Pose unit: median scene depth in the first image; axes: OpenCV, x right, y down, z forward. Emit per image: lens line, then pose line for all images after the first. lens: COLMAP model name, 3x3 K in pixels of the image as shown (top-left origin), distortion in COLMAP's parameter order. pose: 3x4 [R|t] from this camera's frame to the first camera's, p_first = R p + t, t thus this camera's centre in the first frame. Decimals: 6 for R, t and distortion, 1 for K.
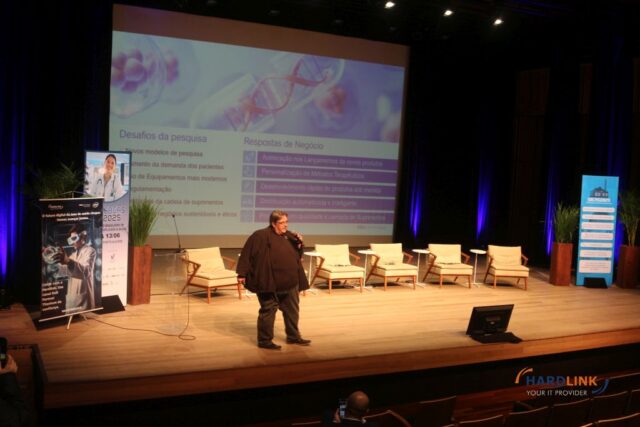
lens RADIAL K [[702.0, 0, 320.0], [0, 702.0, 213.5], [0, 0, 1]] dist [-0.119260, 0.048563]
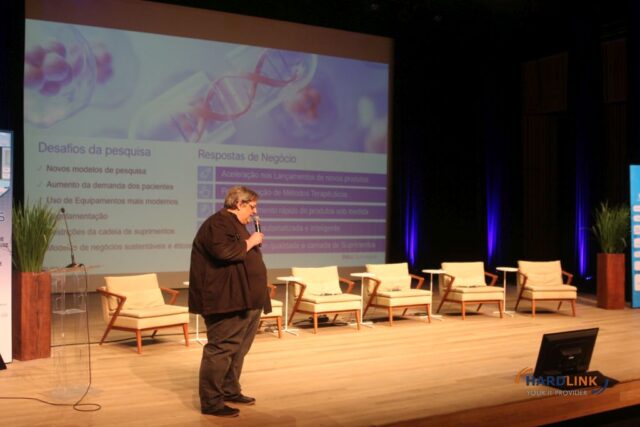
lens RADIAL K [[698.5, 0, 318.2], [0, 698.5, 211.3], [0, 0, 1]] dist [-0.118210, 0.047354]
pose [[0.998241, -0.046481, 0.036796, -0.004751], [0.049396, 0.995347, -0.082730, 0.062734], [-0.032779, 0.084402, 0.995892, 0.360571]]
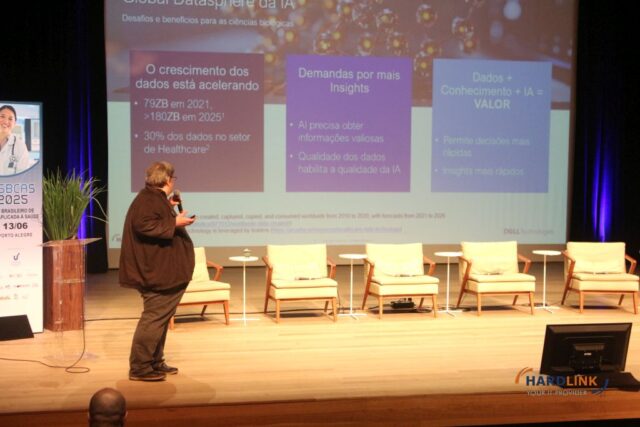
lens RADIAL K [[1022.9, 0, 316.2], [0, 1022.9, 212.1], [0, 0, 1]] dist [0.012460, 0.036719]
pose [[0.964182, -0.034450, -0.262994, 0.259039], [0.024420, 0.998848, -0.041314, 0.070187], [0.264114, 0.033412, 0.963912, 0.123297]]
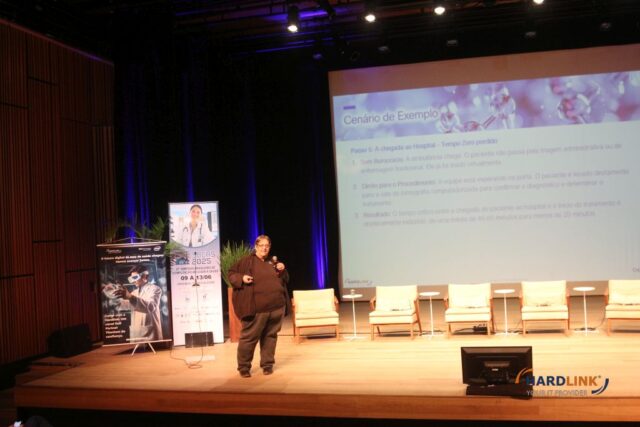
lens RADIAL K [[705.3, 0, 318.2], [0, 705.3, 213.0], [0, 0, 1]] dist [-0.111897, 0.048308]
pose [[0.740326, -0.102669, -0.664362, 0.626949], [0.031653, 0.992496, -0.118106, 0.071891], [0.671503, 0.066408, 0.738020, 0.301274]]
